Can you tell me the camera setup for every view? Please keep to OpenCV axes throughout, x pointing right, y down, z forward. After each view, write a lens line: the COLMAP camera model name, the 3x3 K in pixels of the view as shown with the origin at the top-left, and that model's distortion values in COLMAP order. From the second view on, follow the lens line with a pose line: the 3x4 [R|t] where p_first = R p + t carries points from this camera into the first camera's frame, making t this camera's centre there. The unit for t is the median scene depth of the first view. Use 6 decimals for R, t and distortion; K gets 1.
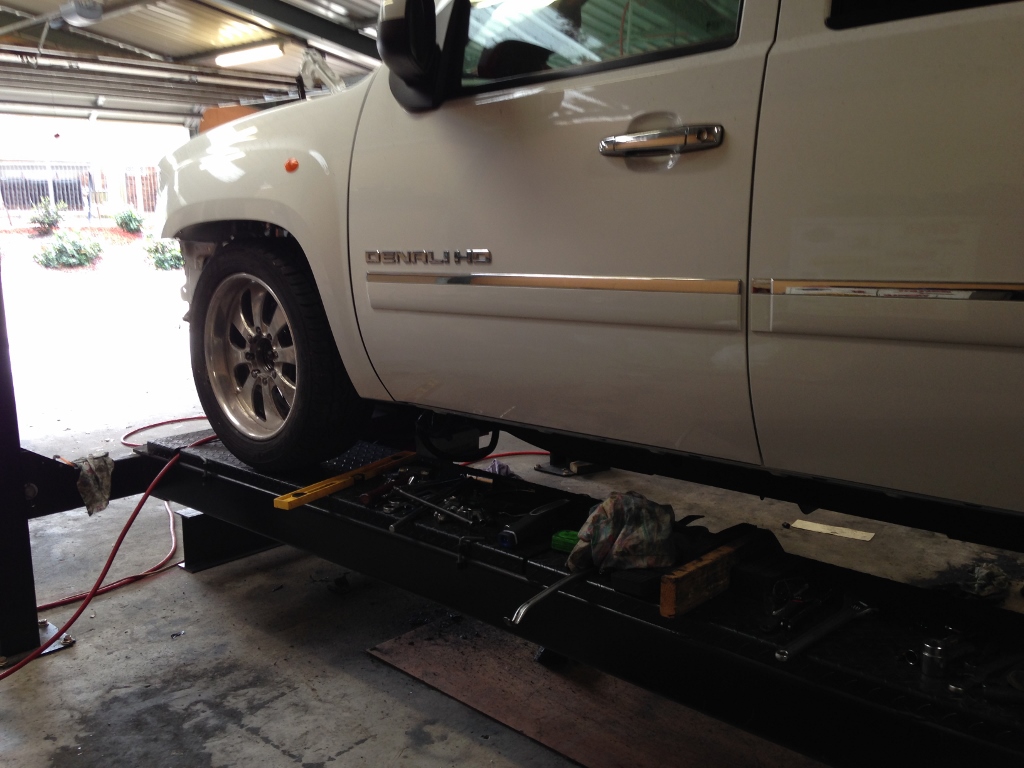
lens RADIAL K [[920.8, 0, 510.2], [0, 920.8, 368.0], [0, 0, 1]] dist [0.160311, -0.221921]
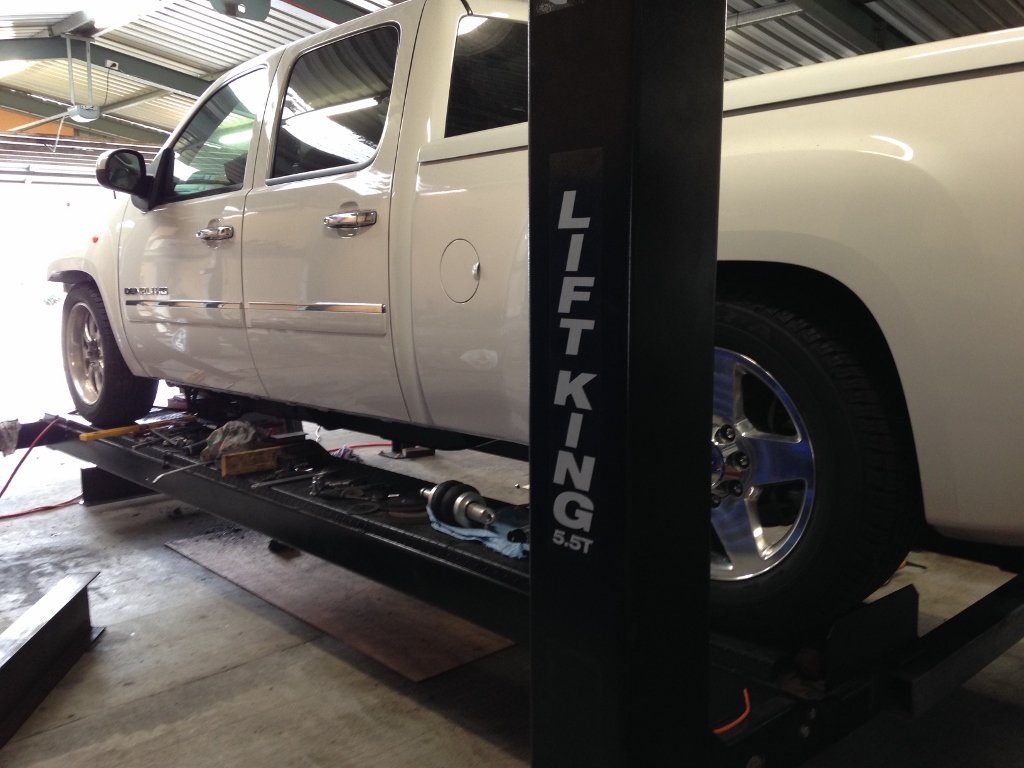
lens RADIAL K [[920.8, 0, 510.2], [0, 920.8, 368.0], [0, 0, 1]] dist [0.160311, -0.221921]
pose [[0.996317, 0.004349, -0.085639, 0.561681], [-0.008328, 0.998899, -0.046163, 0.077797], [0.085344, 0.046706, 0.995256, -0.536942]]
